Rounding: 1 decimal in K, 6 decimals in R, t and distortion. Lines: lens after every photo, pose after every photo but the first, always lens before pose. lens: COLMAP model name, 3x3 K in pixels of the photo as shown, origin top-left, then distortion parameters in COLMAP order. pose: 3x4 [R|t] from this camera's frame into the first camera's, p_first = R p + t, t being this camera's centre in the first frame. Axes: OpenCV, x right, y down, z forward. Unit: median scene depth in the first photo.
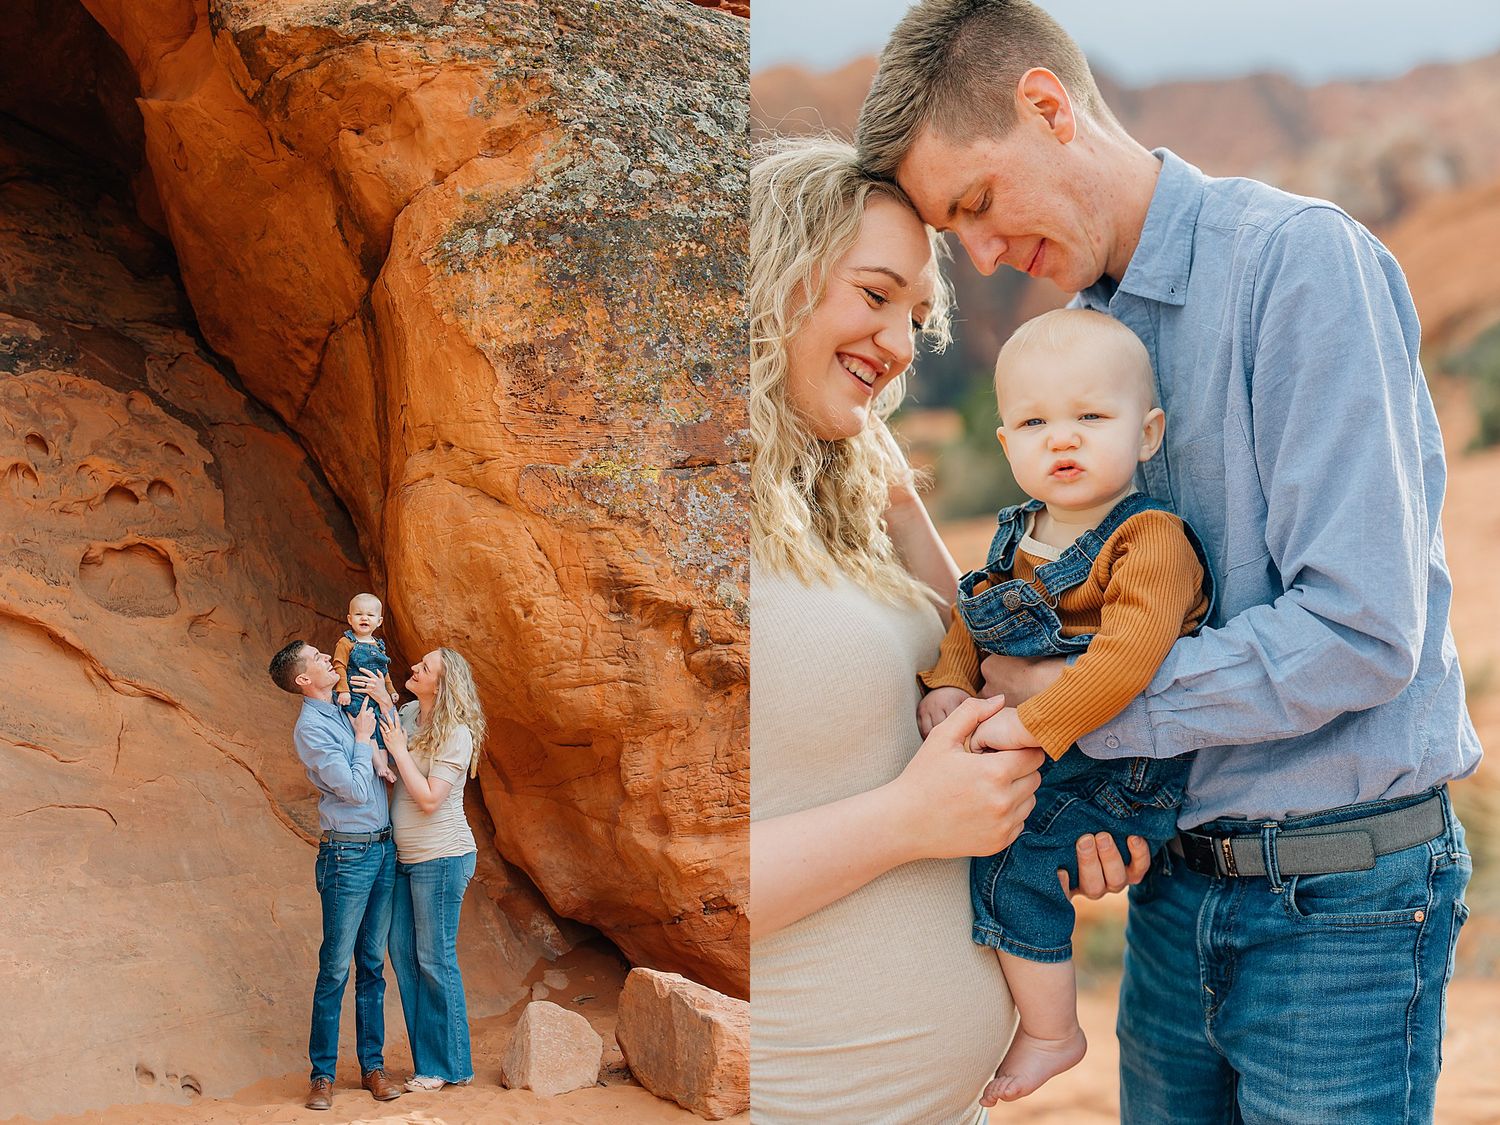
lens RADIAL K [[1589.2, 0, 275.3], [0, 1589.2, 597.2], [0, 0, 1]] dist [0.011677, 0.005434]
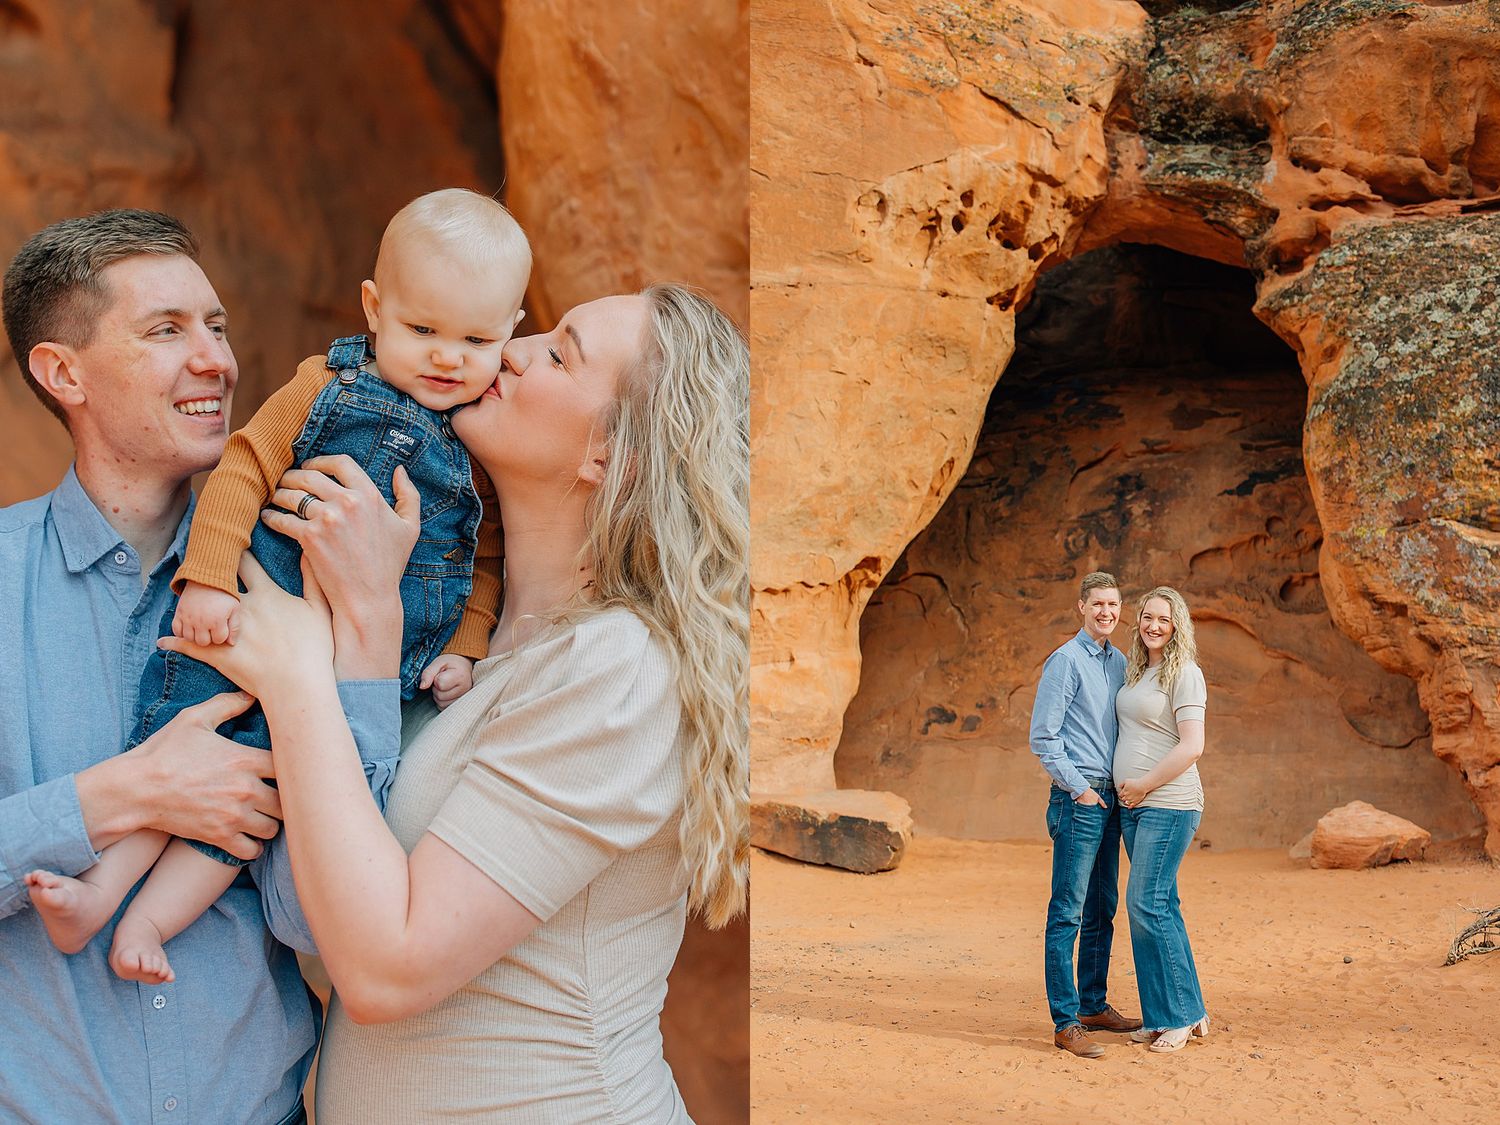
lens RADIAL K [[1555.8, 0, 1116.9], [0, 1555.8, 610.3], [0, 0, 1]] dist [0.002311, -0.004417]
pose [[0.608313, -0.044713, -0.792437, 1.427050], [0.078181, 0.996932, 0.003765, -0.018813], [0.789838, -0.064244, 0.609942, -0.308744]]
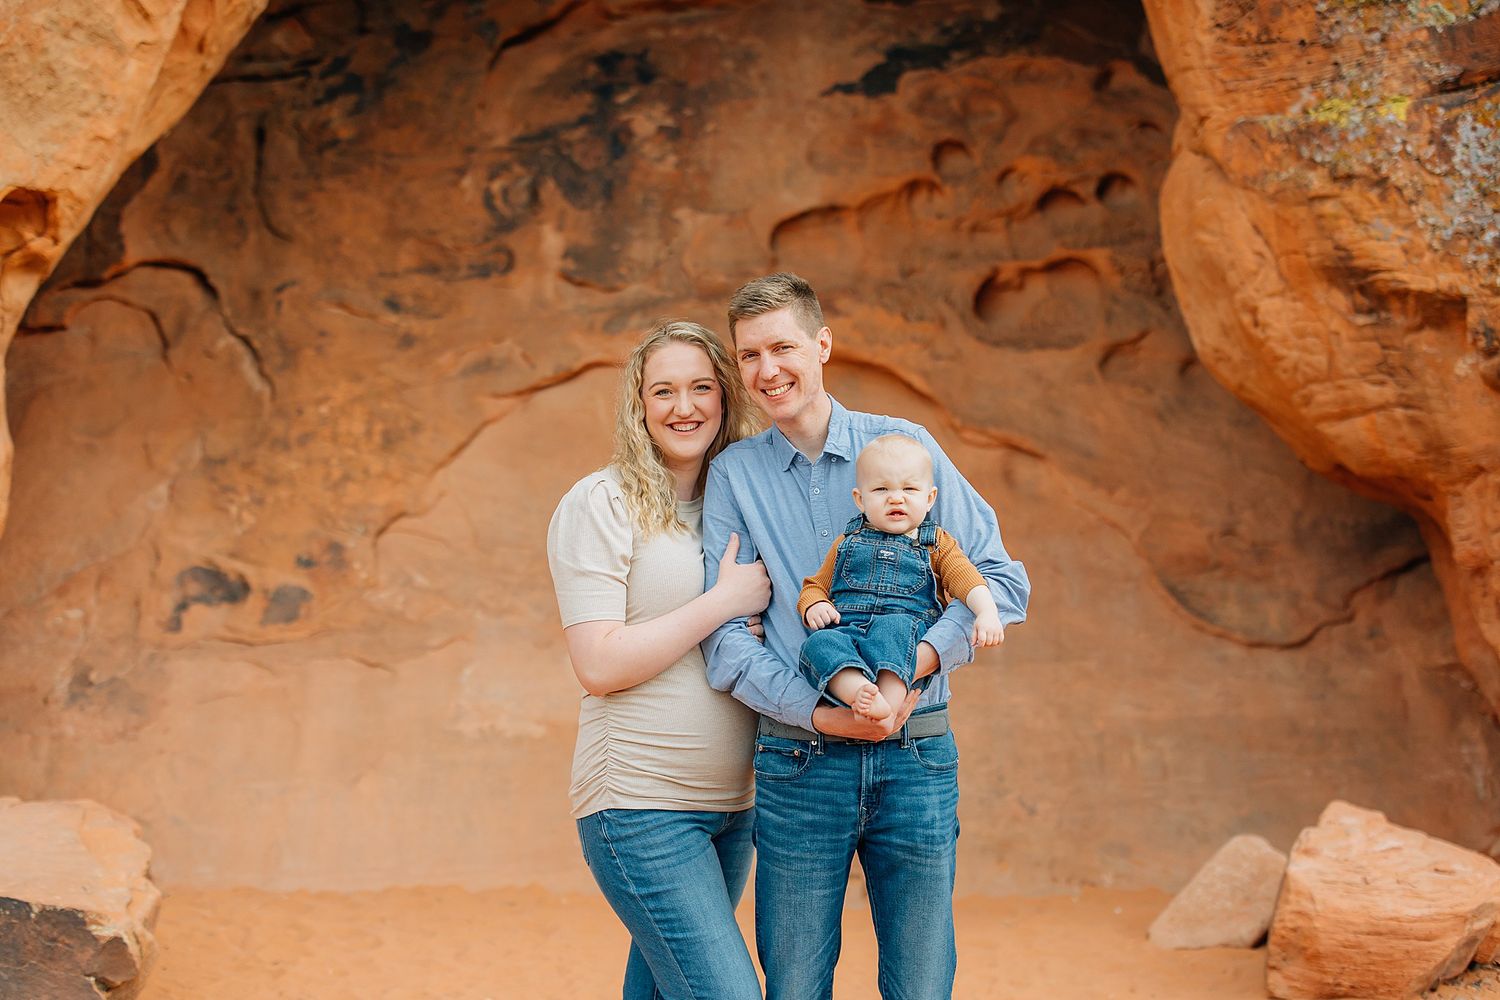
lens RADIAL K [[2073.7, 0, 732.8], [0, 2073.7, 540.3], [0, 0, 1]] dist [-0.004654, 0.031430]
pose [[0.724285, -0.002555, -0.689496, 0.643599], [0.077983, 0.993880, 0.078235, 0.016450], [0.685077, -0.110434, 0.720051, 0.128898]]
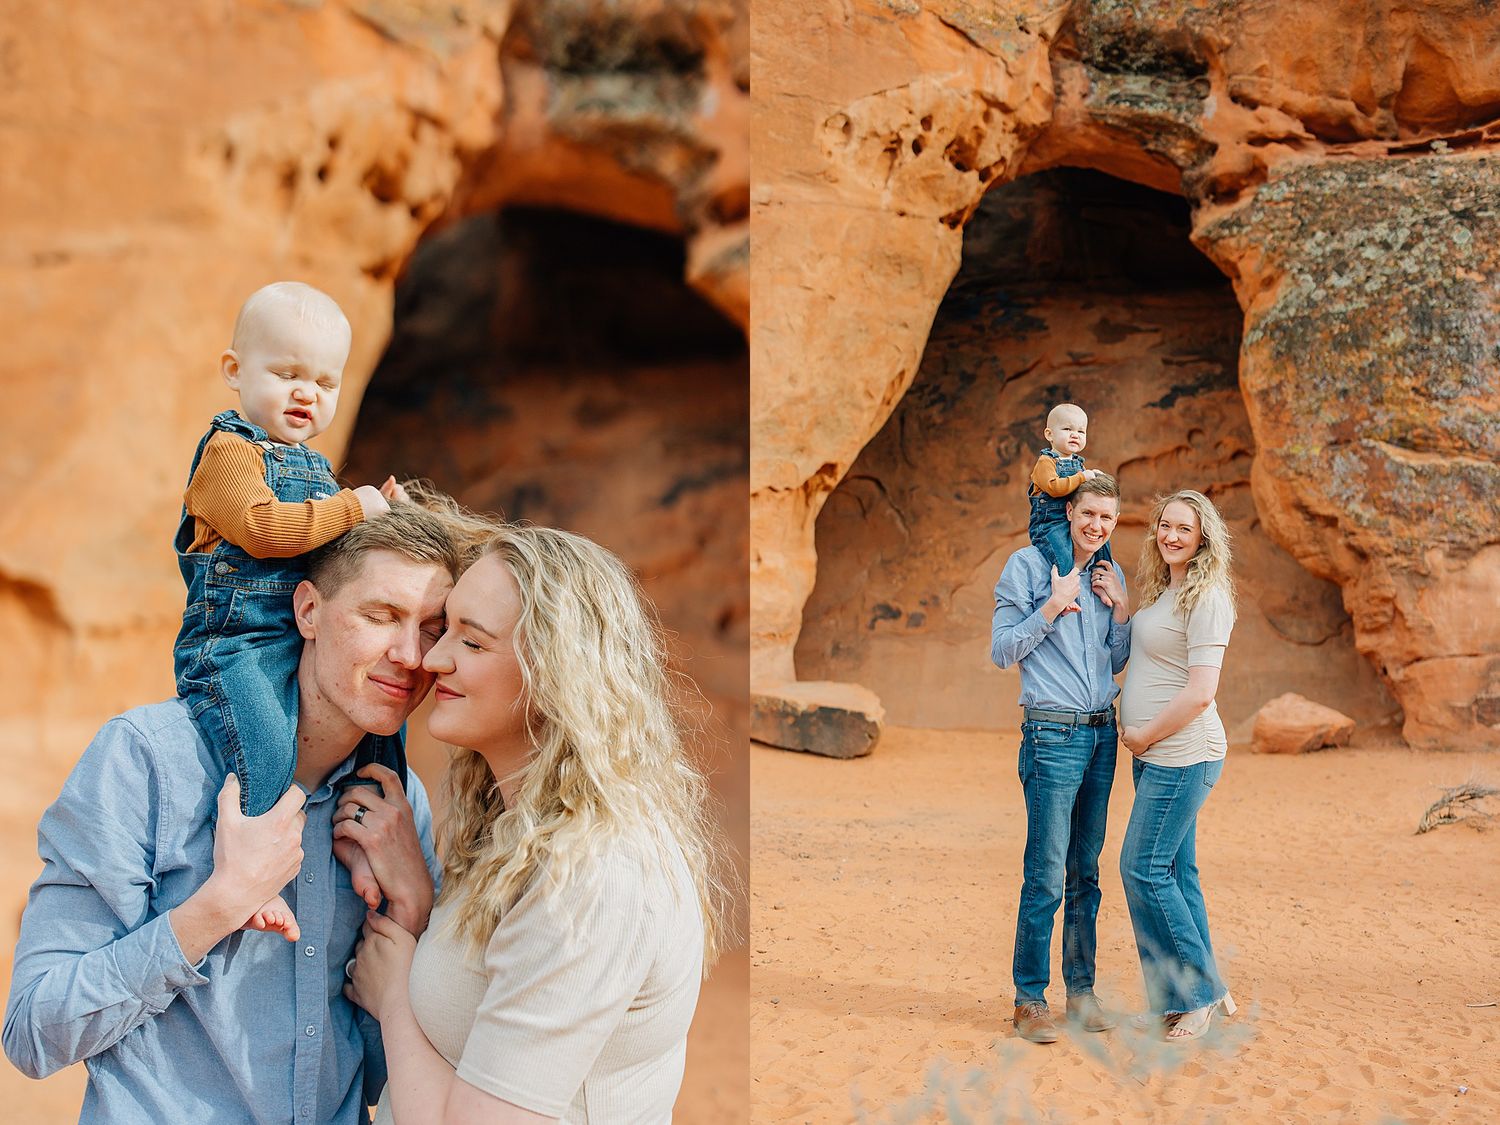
lens RADIAL K [[1558.2, 0, 1086.4], [0, 1558.2, 600.3], [0, 0, 1]] dist [0.005384, -0.004830]
pose [[0.680635, 0.011796, -0.732527, 1.446746], [0.063857, 0.995110, 0.075358, -0.055254], [0.729834, -0.098068, 0.676554, -0.528667]]
